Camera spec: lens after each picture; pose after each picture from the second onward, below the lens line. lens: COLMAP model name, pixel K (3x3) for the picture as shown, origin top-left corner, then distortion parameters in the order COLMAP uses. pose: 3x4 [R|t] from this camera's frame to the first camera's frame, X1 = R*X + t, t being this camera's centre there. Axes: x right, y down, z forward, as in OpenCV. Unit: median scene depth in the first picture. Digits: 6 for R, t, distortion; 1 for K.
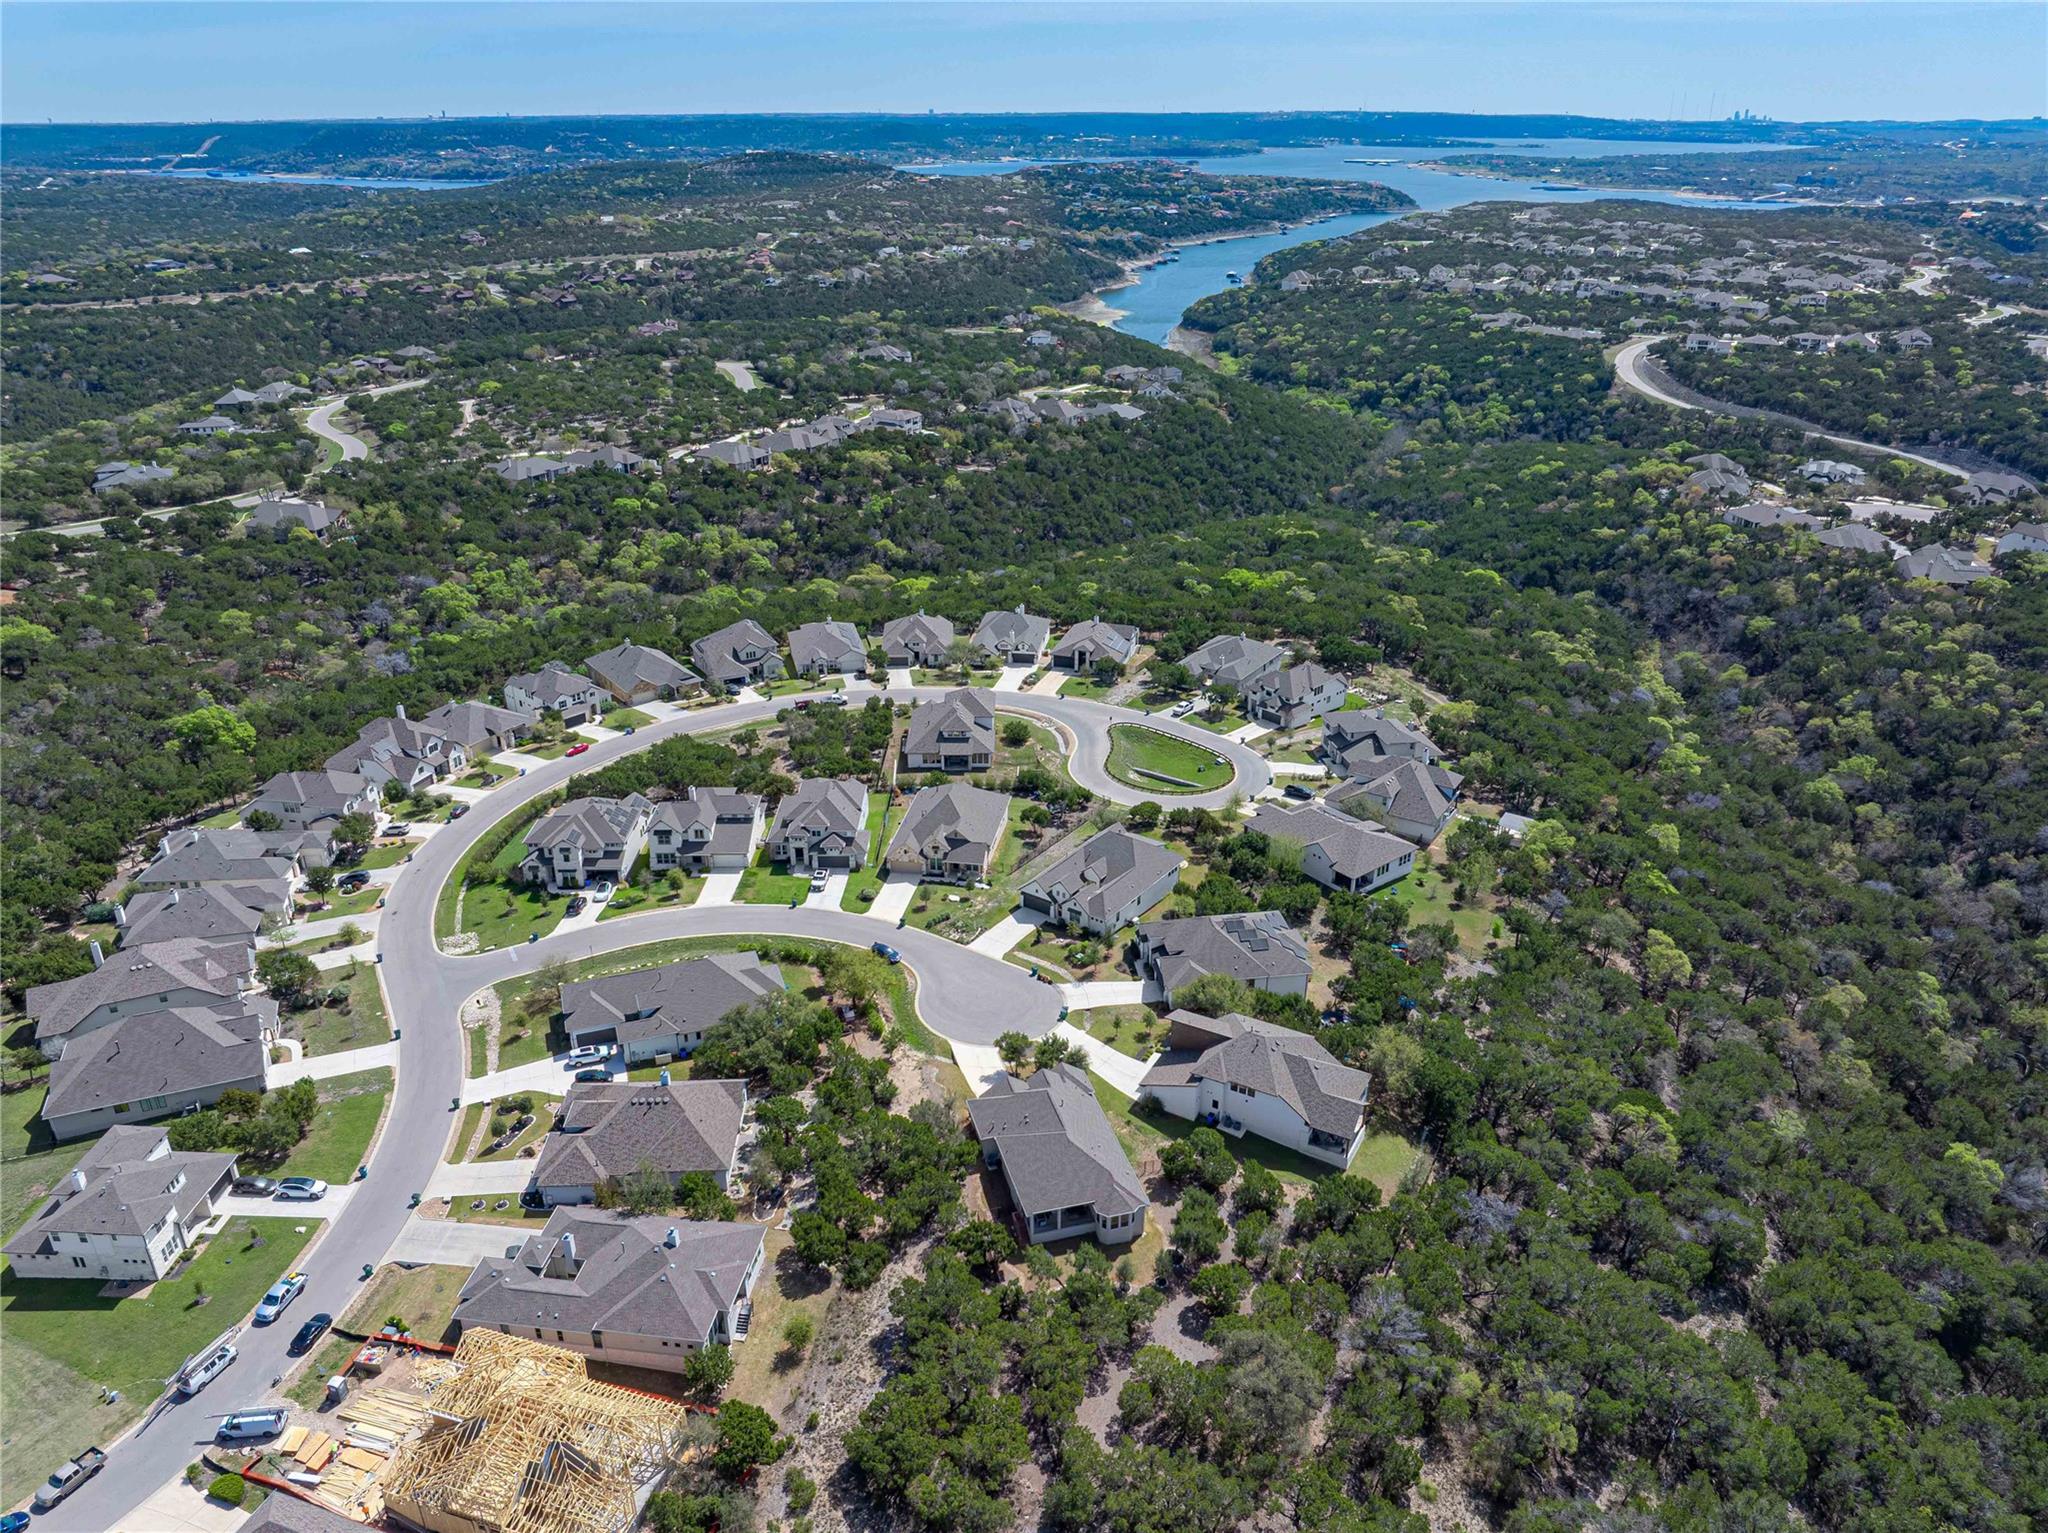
lens RADIAL K [[1469.3, 0, 1024.0], [0, 1469.3, 766.5], [0, 0, 1]] dist [-0.006918, -0.066012]
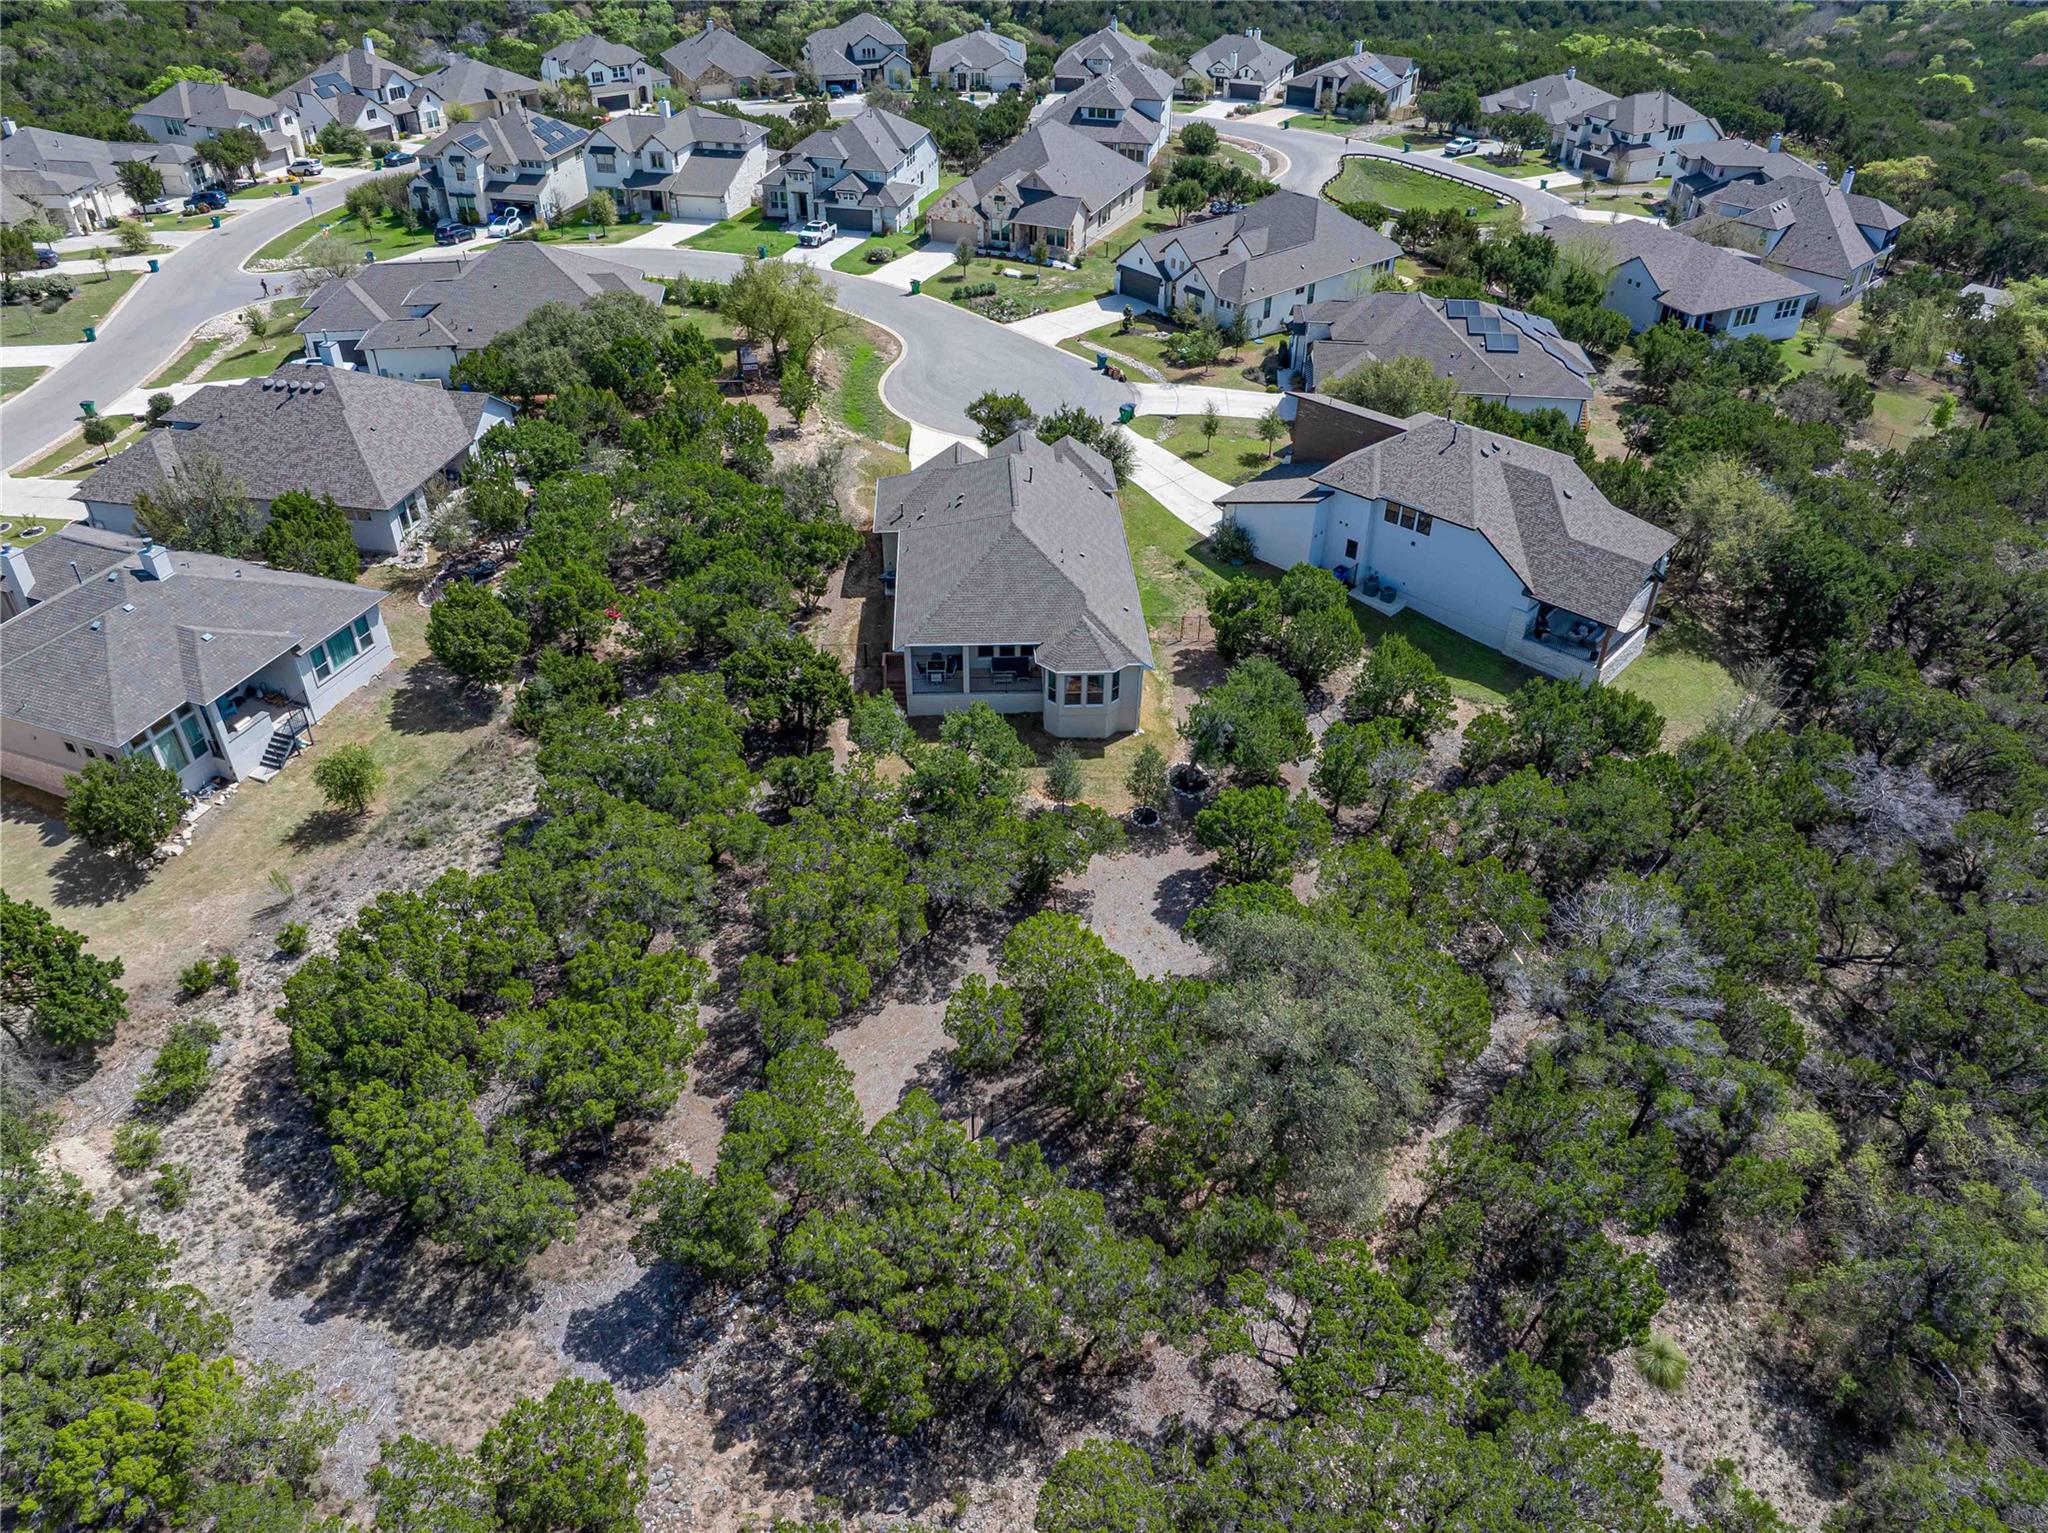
lens RADIAL K [[1428.9, 0, 1024.0], [0, 1428.9, 766.5], [0, 0, 1]] dist [-0.034823, -0.002005]
pose [[0.973394, 0.138506, -0.182536, 0.120329], [-0.101177, 0.974569, 0.199948, 0.216448], [0.205588, -0.176160, 0.962653, 0.482539]]
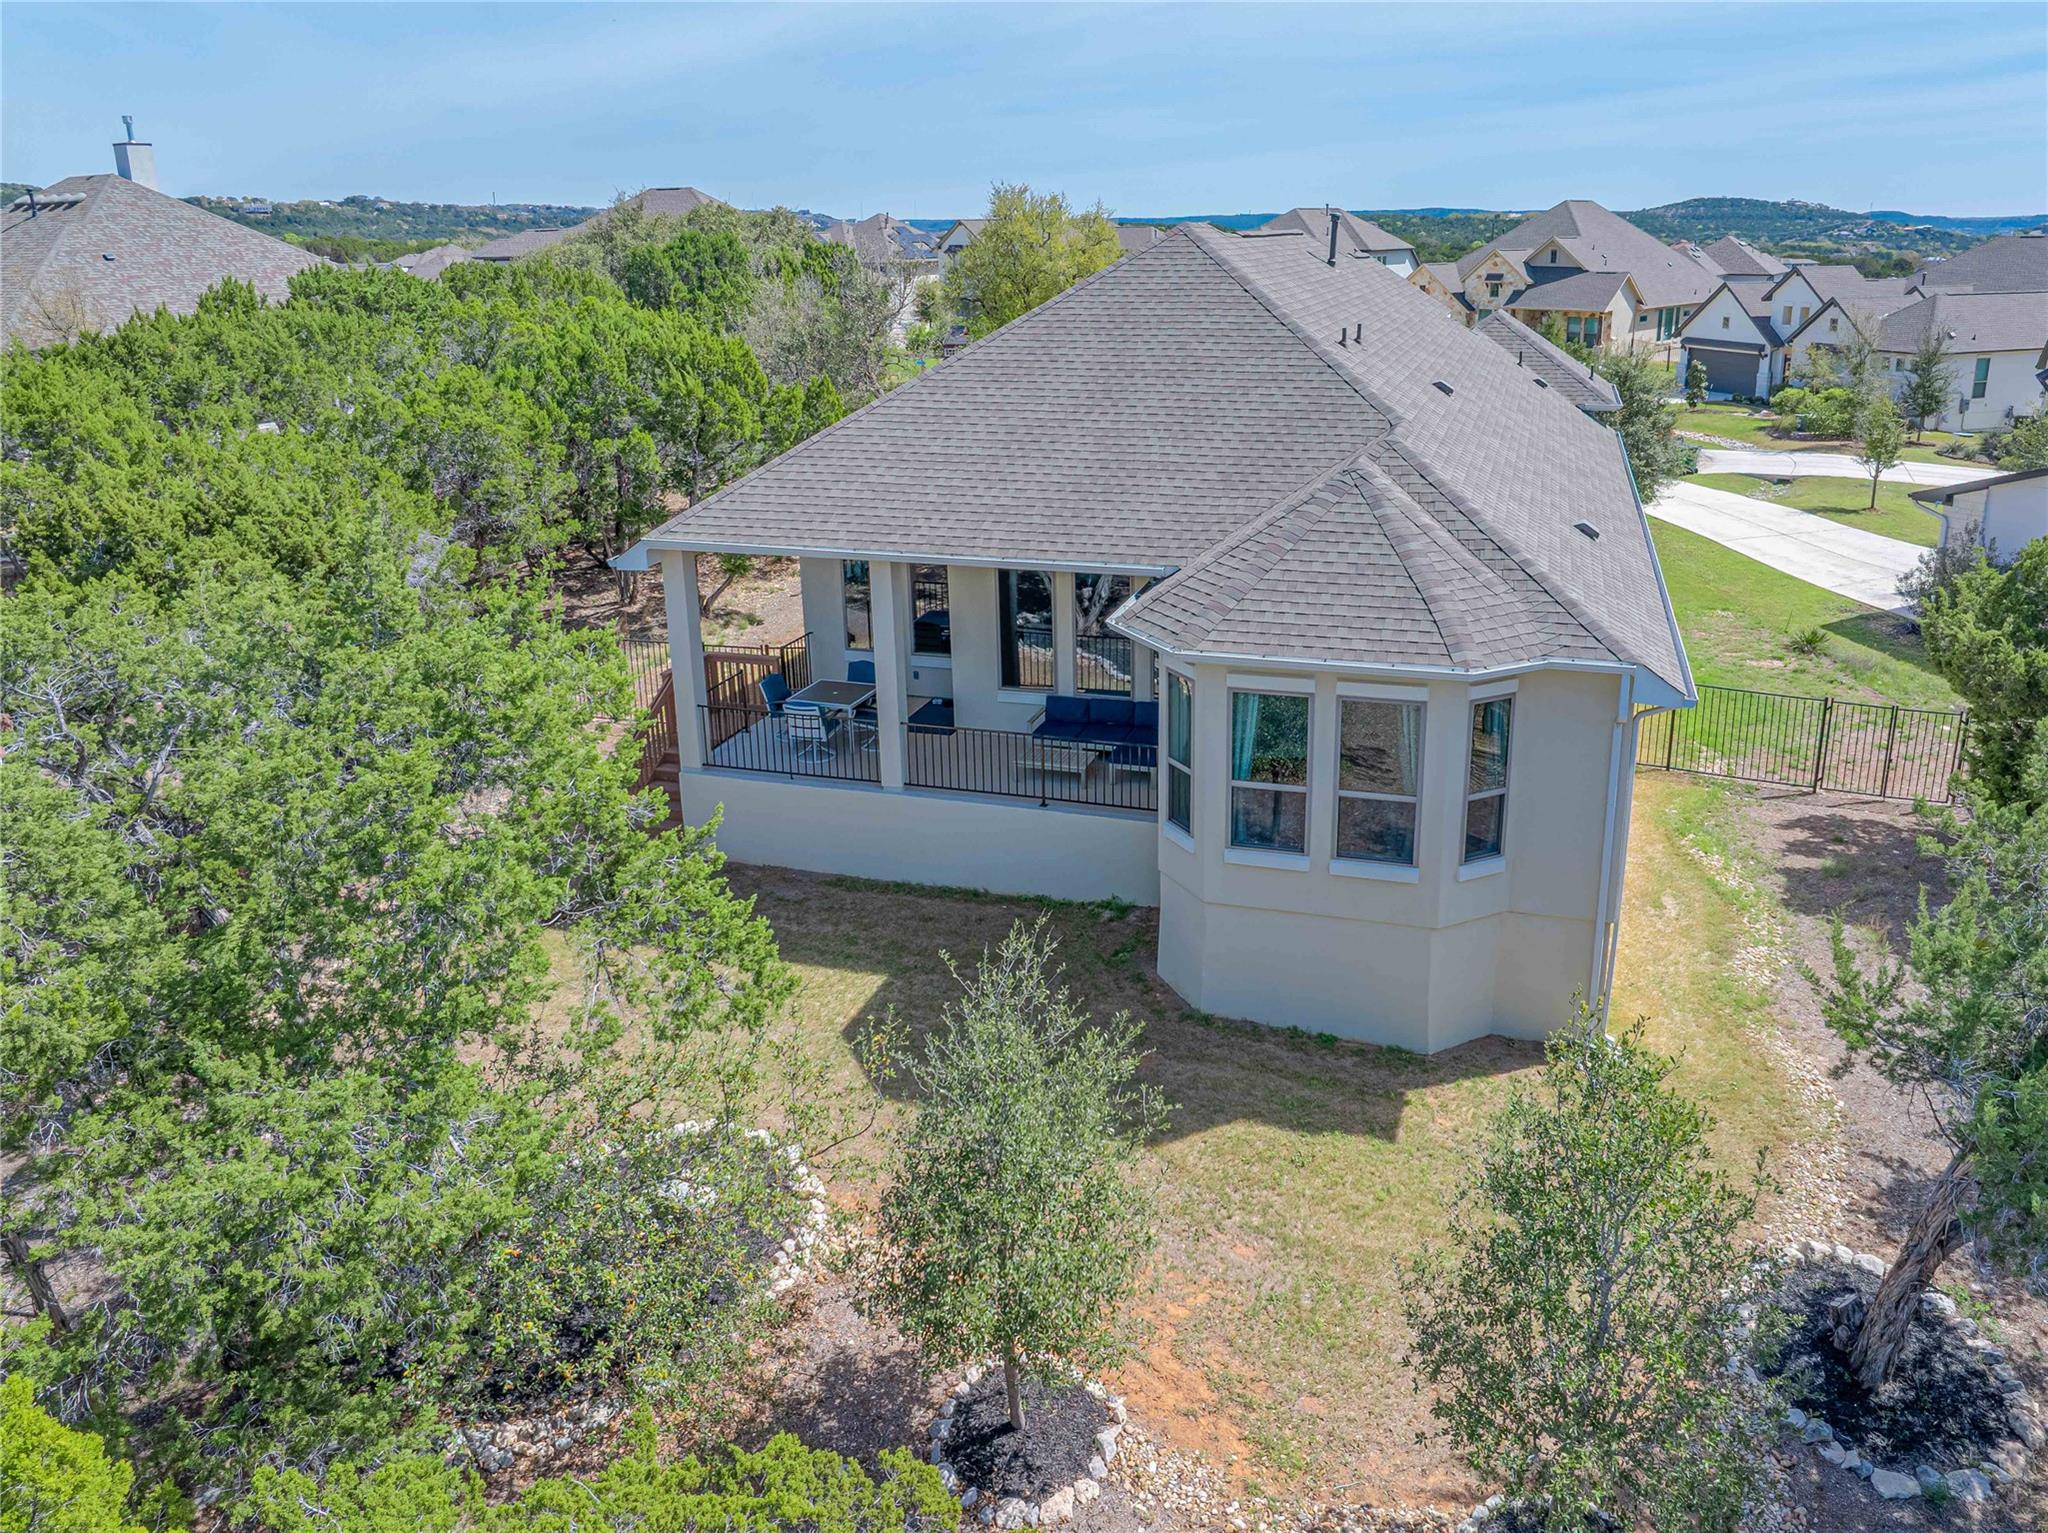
lens RADIAL K [[1428.9, 0, 1024.0], [0, 1428.9, 766.5], [0, 0, 1]] dist [-0.034823, -0.002005]
pose [[0.817931, 0.168909, -0.549962, 0.091944], [-0.203674, 0.979036, -0.002225, 0.275453], [0.538057, 0.113832, 0.835186, 0.792108]]
